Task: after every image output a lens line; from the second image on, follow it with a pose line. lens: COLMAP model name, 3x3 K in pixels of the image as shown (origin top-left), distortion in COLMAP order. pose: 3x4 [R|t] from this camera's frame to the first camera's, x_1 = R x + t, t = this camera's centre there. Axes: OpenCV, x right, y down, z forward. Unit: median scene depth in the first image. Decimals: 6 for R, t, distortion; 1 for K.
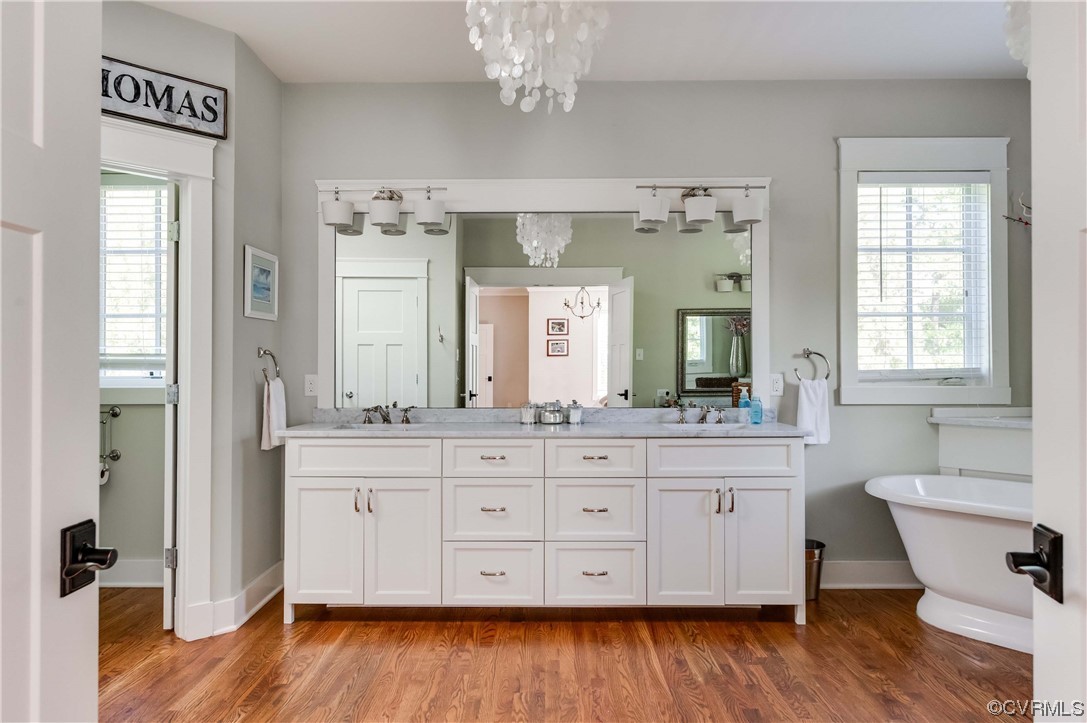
lens RADIAL K [[712.2, 0, 538.8], [0, 712.2, 358.3], [0, 0, 1]] dist [0.012275, -0.005531]
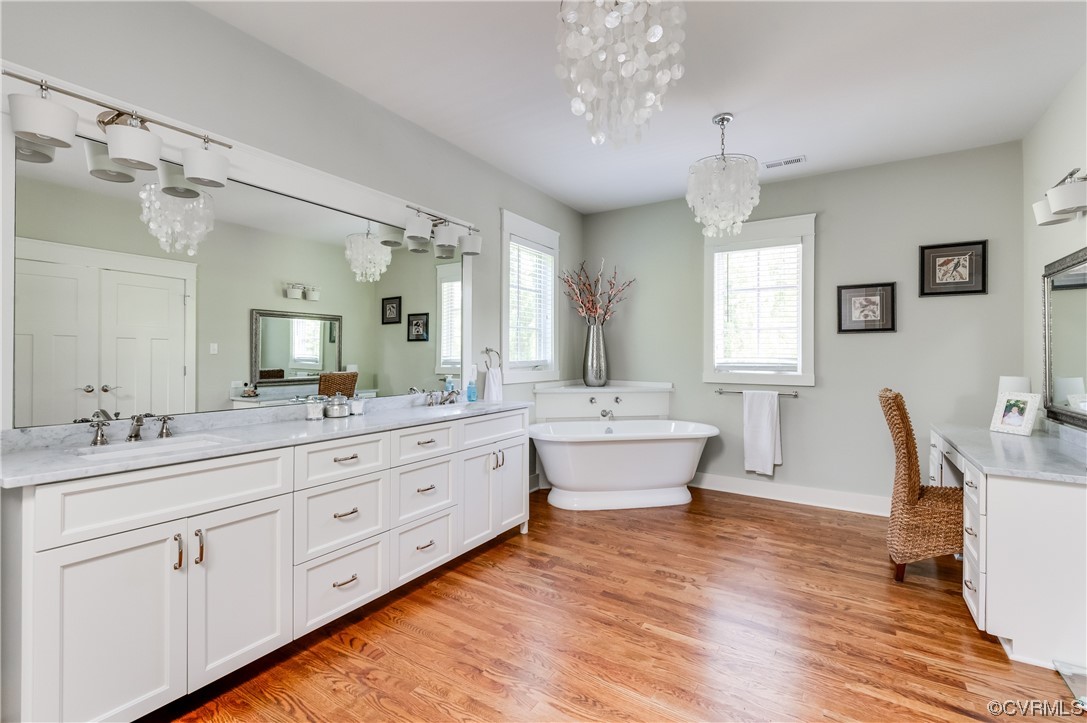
lens RADIAL K [[483.6, 0, 543.5], [0, 483.6, 357.5], [0, 0, 1]] dist [0.000503, -0.000812]
pose [[0.528727, -0.000937, 0.848792, -0.471576], [-0.005141, 0.999978, 0.004307, 0.002954], [-0.848777, -0.006641, 0.528710, 0.446098]]
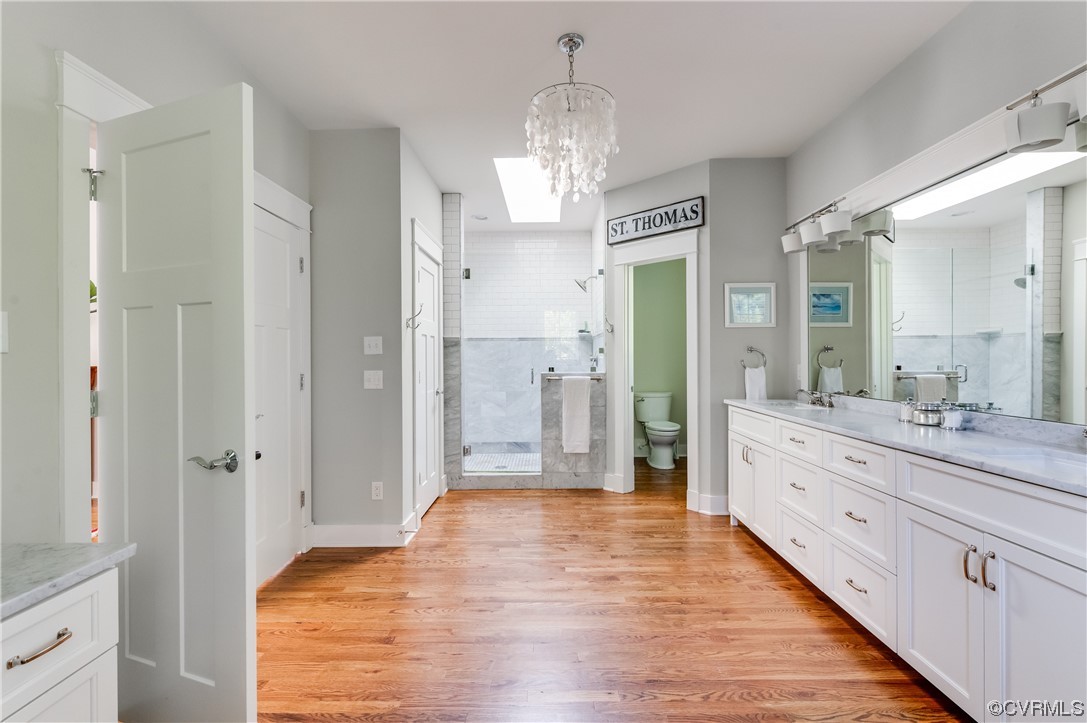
lens RADIAL K [[483.6, 0, 542.0], [0, 483.6, 358.9], [0, 0, 1]] dist [0.000503, -0.000812]
pose [[-0.002022, 0.004958, -0.999986, 0.706705], [0.011574, 0.999921, 0.004935, 0.001882], [0.999931, -0.011563, -0.002079, 0.603466]]
